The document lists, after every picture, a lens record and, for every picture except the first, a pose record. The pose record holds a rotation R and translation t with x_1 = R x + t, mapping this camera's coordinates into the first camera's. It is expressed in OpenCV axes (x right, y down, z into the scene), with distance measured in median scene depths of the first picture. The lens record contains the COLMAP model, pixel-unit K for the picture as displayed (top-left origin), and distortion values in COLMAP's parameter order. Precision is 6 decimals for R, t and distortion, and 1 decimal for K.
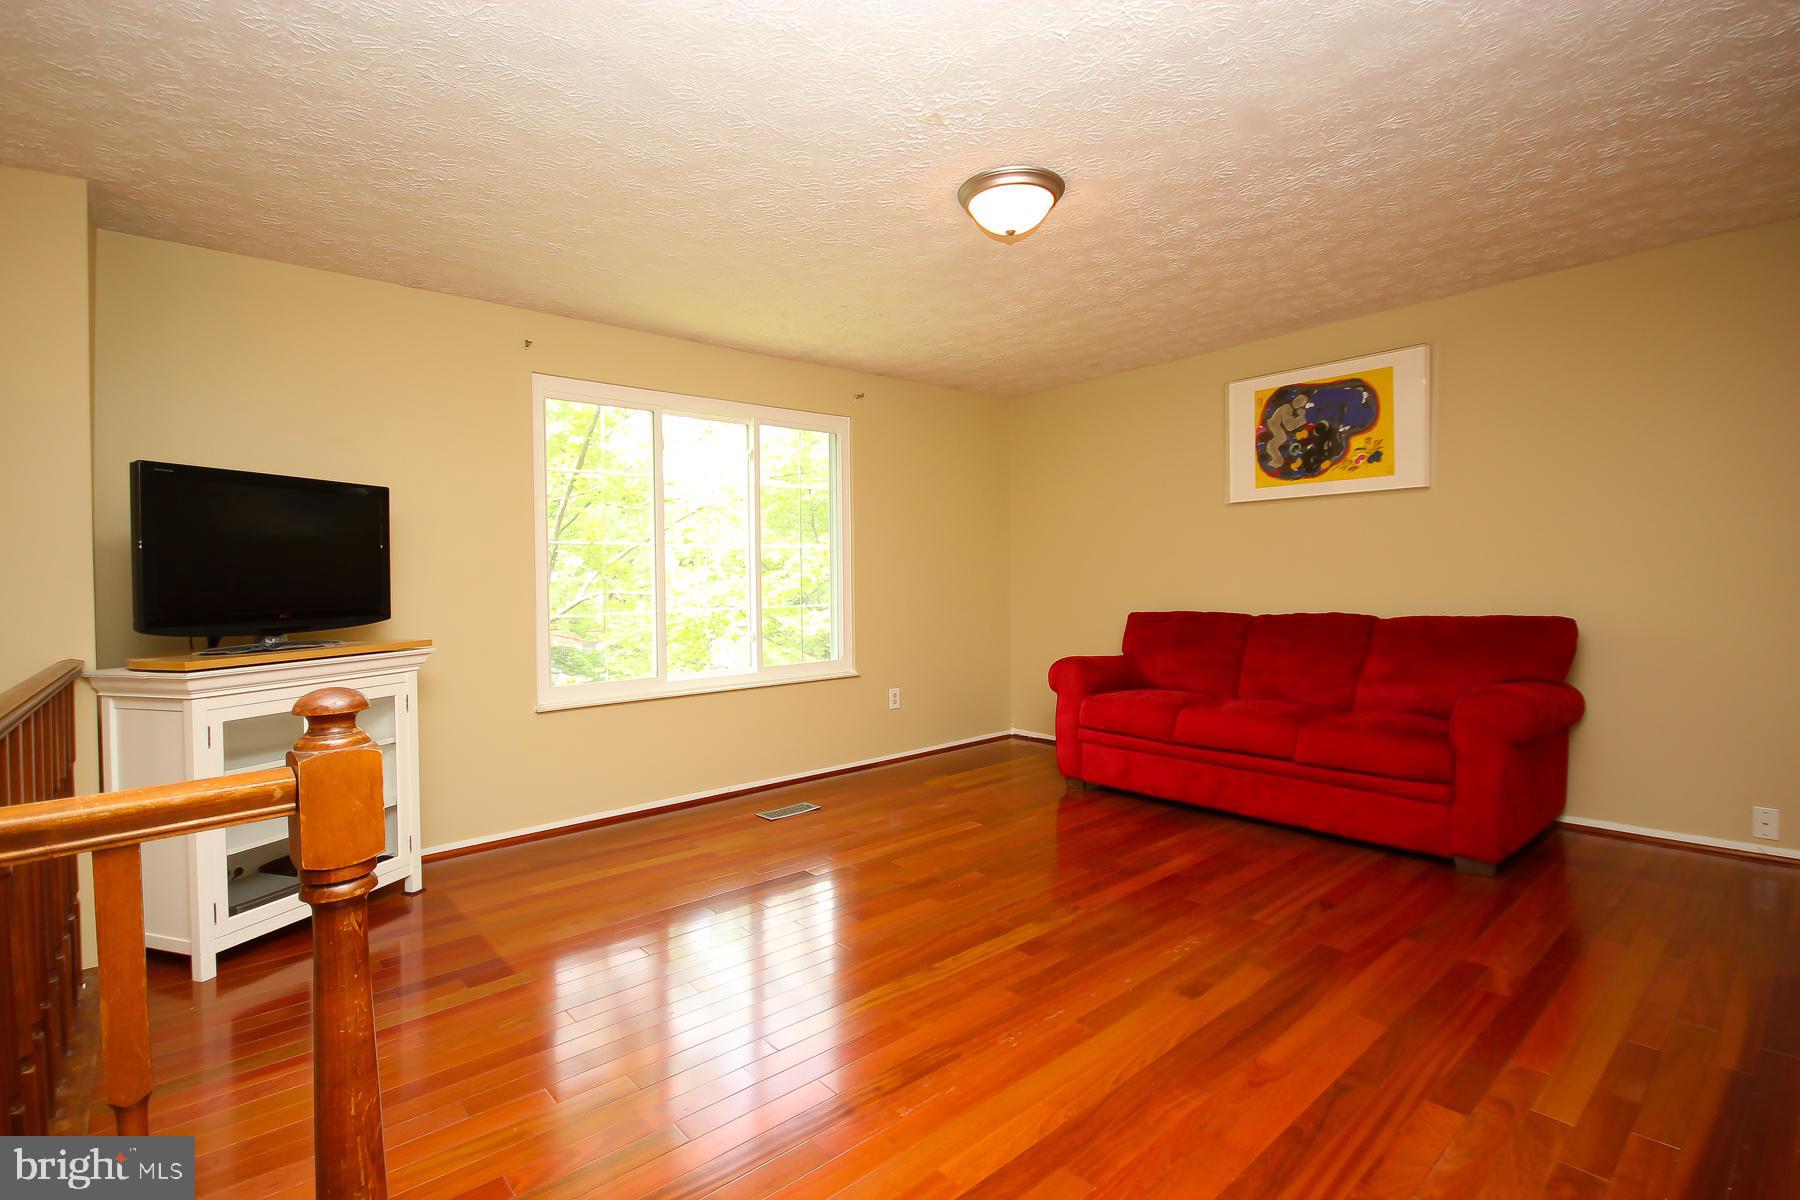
lens RADIAL K [[830.0, 0, 900.0], [0, 830.0, 600.0], [0, 0, 1]] dist [0.001182, 0.000059]
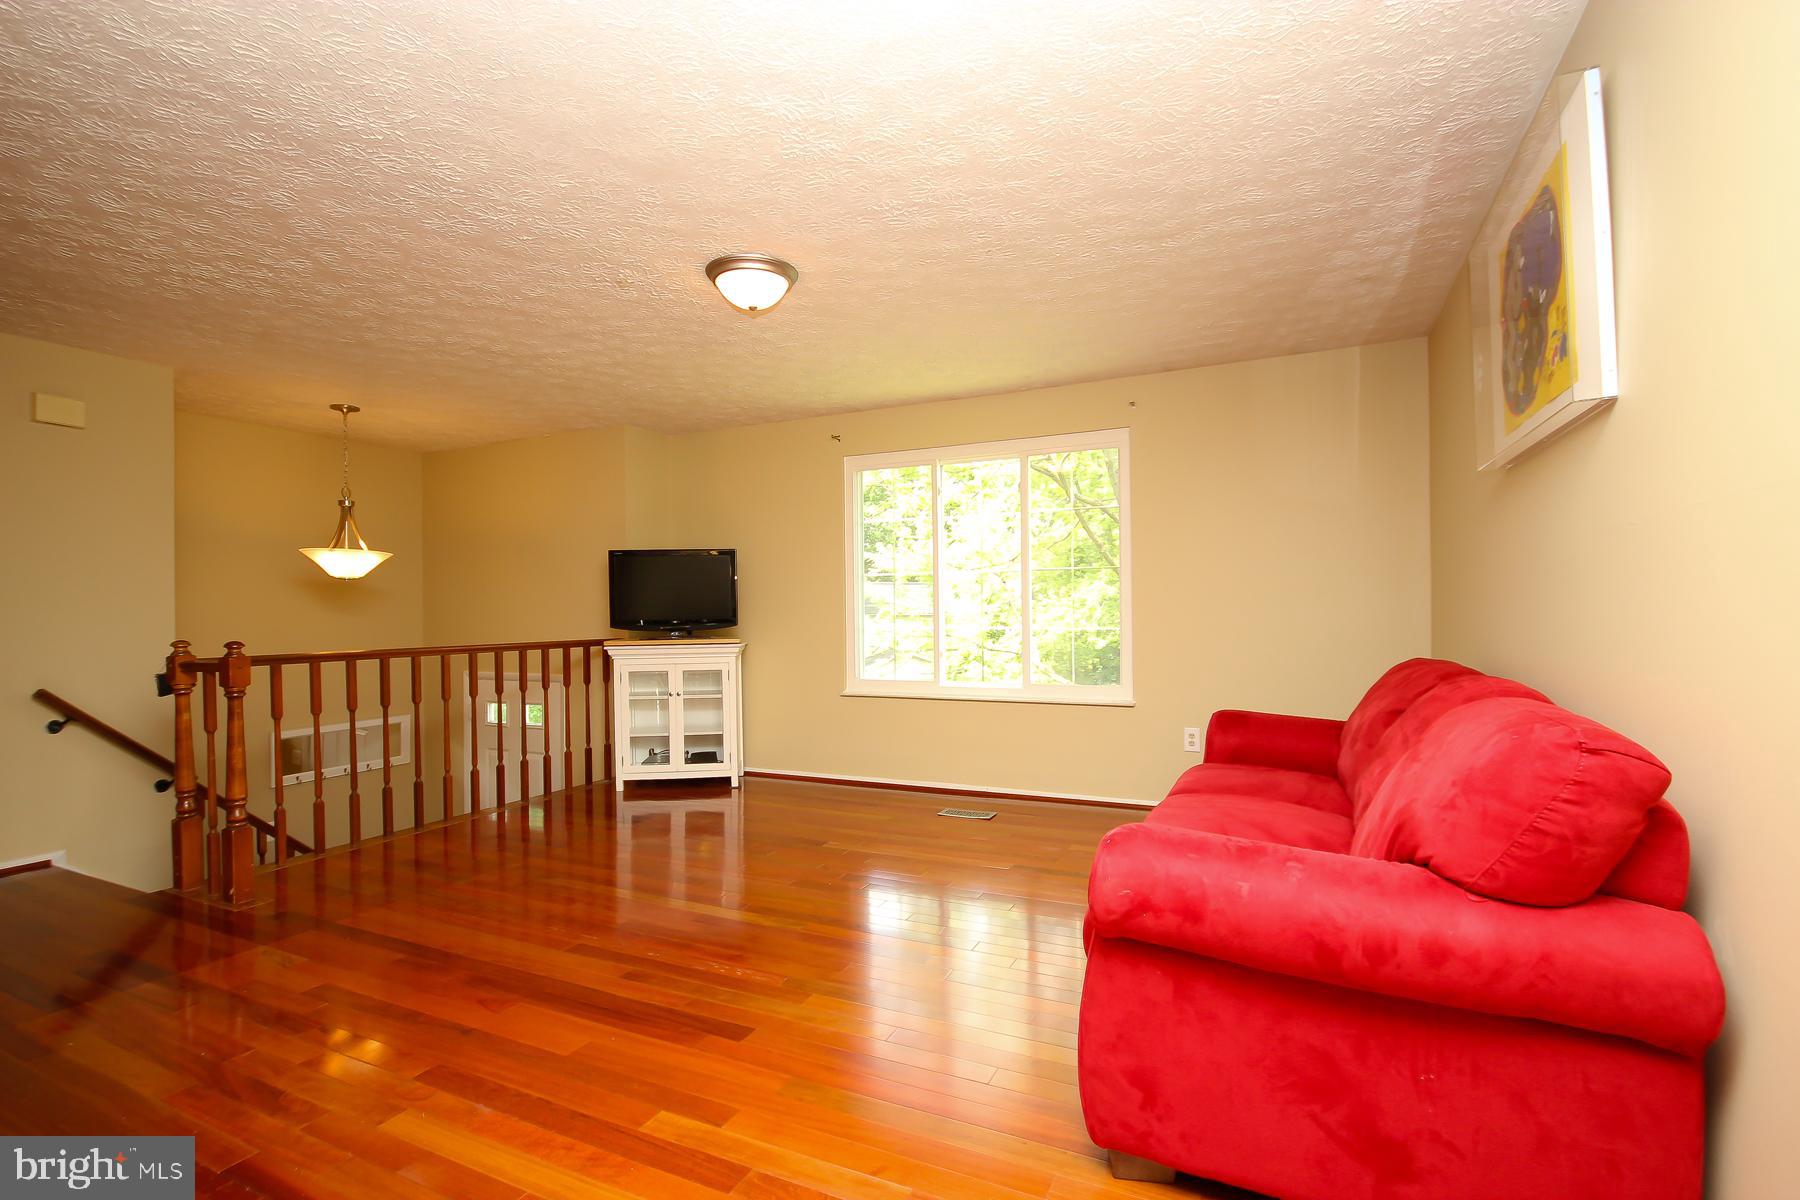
lens RADIAL K [[830.0, 0, 900.0], [0, 830.0, 600.0], [0, 0, 1]] dist [0.001182, 0.000059]
pose [[0.399276, 0.005279, -0.916816, 1.086623], [-0.015677, 0.999877, -0.001069, -0.032575], [0.916697, 0.014800, 0.399309, 0.621231]]
